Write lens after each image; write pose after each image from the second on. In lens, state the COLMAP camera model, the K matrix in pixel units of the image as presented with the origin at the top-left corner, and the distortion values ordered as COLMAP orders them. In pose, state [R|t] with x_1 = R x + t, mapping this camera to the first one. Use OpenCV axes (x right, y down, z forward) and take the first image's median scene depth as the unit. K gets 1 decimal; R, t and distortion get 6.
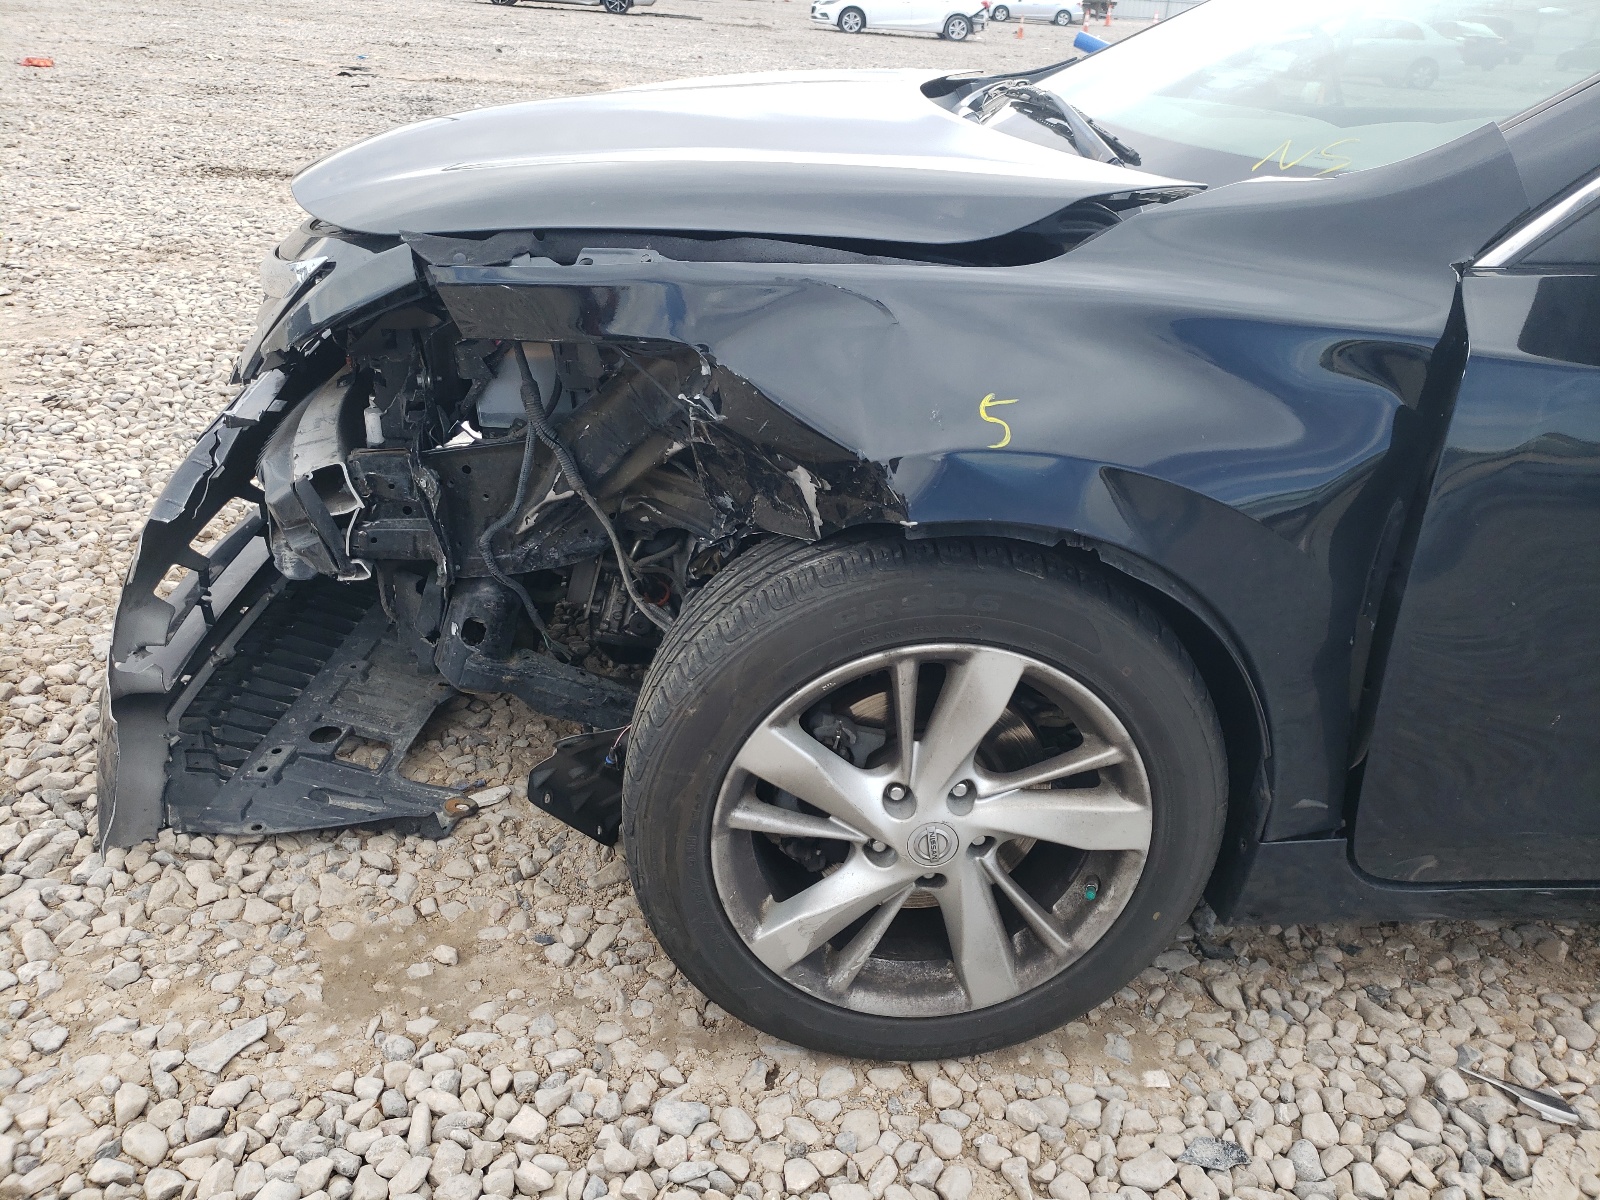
lens RADIAL K [[1269.6, 0, 800.0], [0, 1269.6, 600.0], [0, 0, 1]] dist [0.008461, 0.003858]
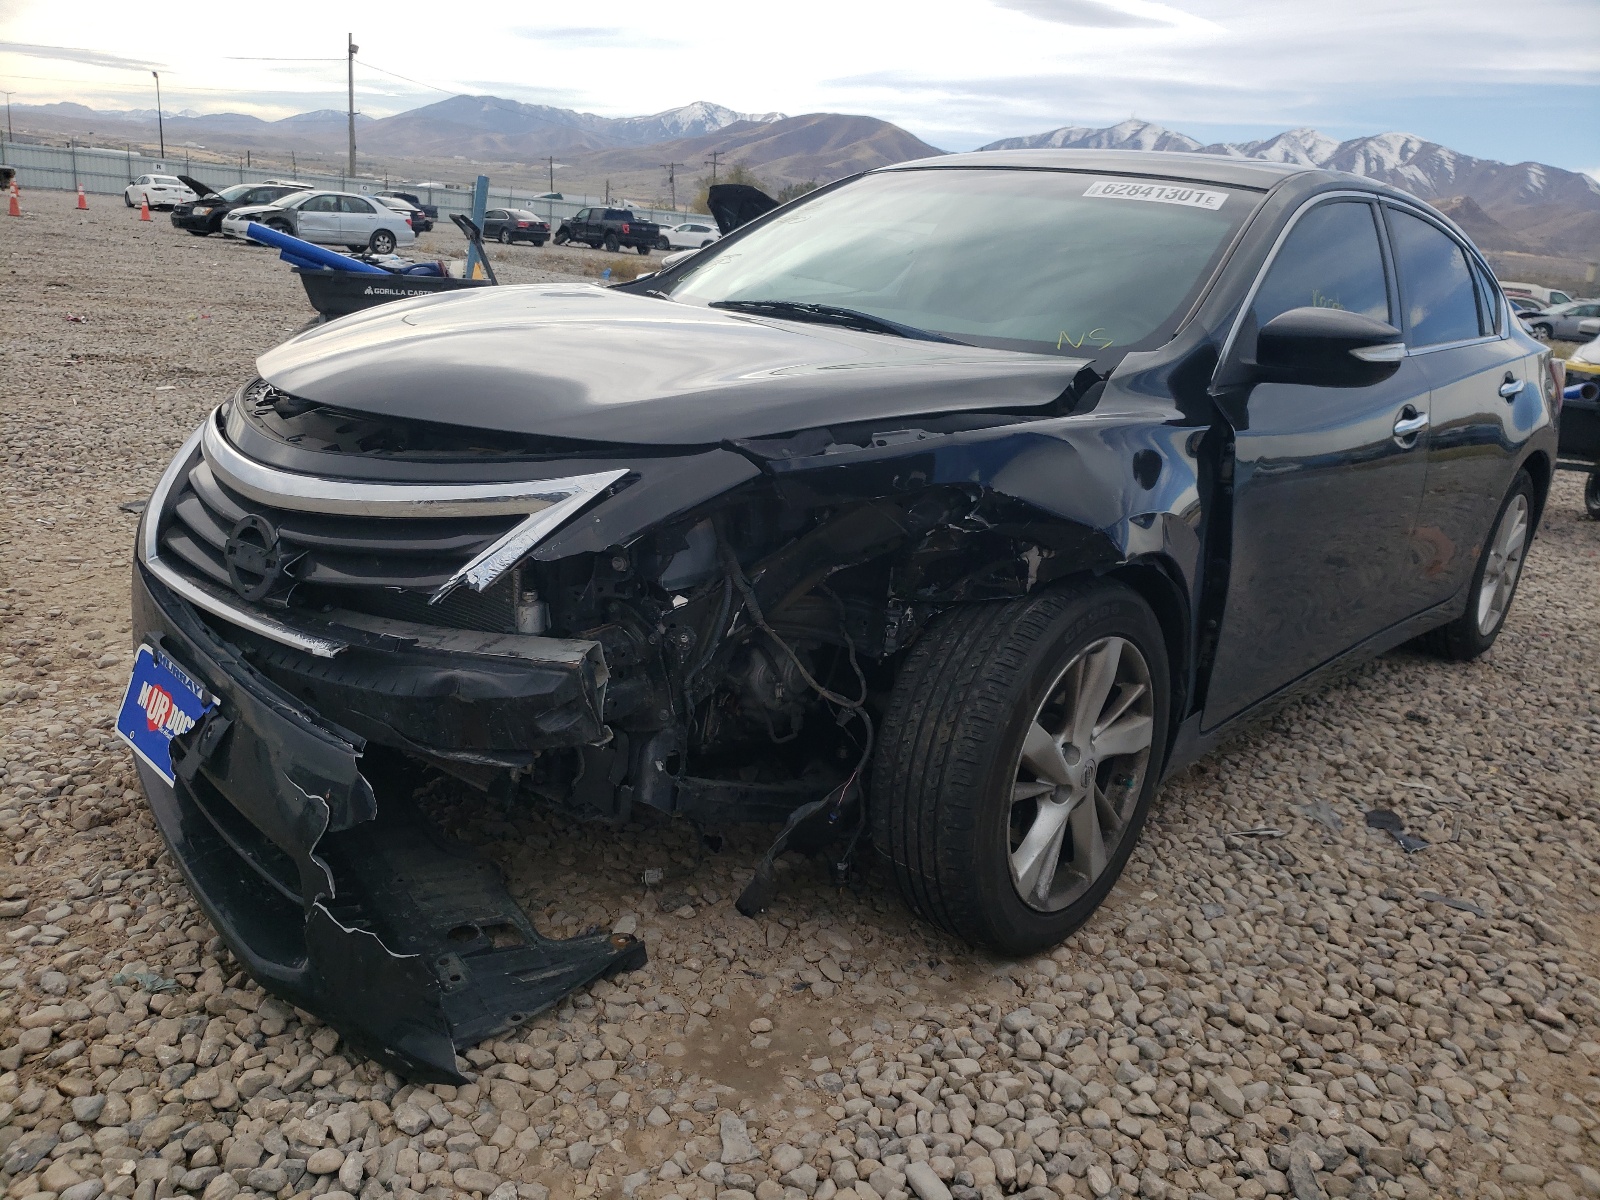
lens RADIAL K [[1269.6, 0, 800.0], [0, 1269.6, 600.0], [0, 0, 1]] dist [0.008461, 0.003858]
pose [[0.715996, -0.199219, 0.669075, -1.124813], [0.274743, 0.961487, -0.007725, -0.098328], [-0.641767, 0.189355, 0.743155, 0.019982]]
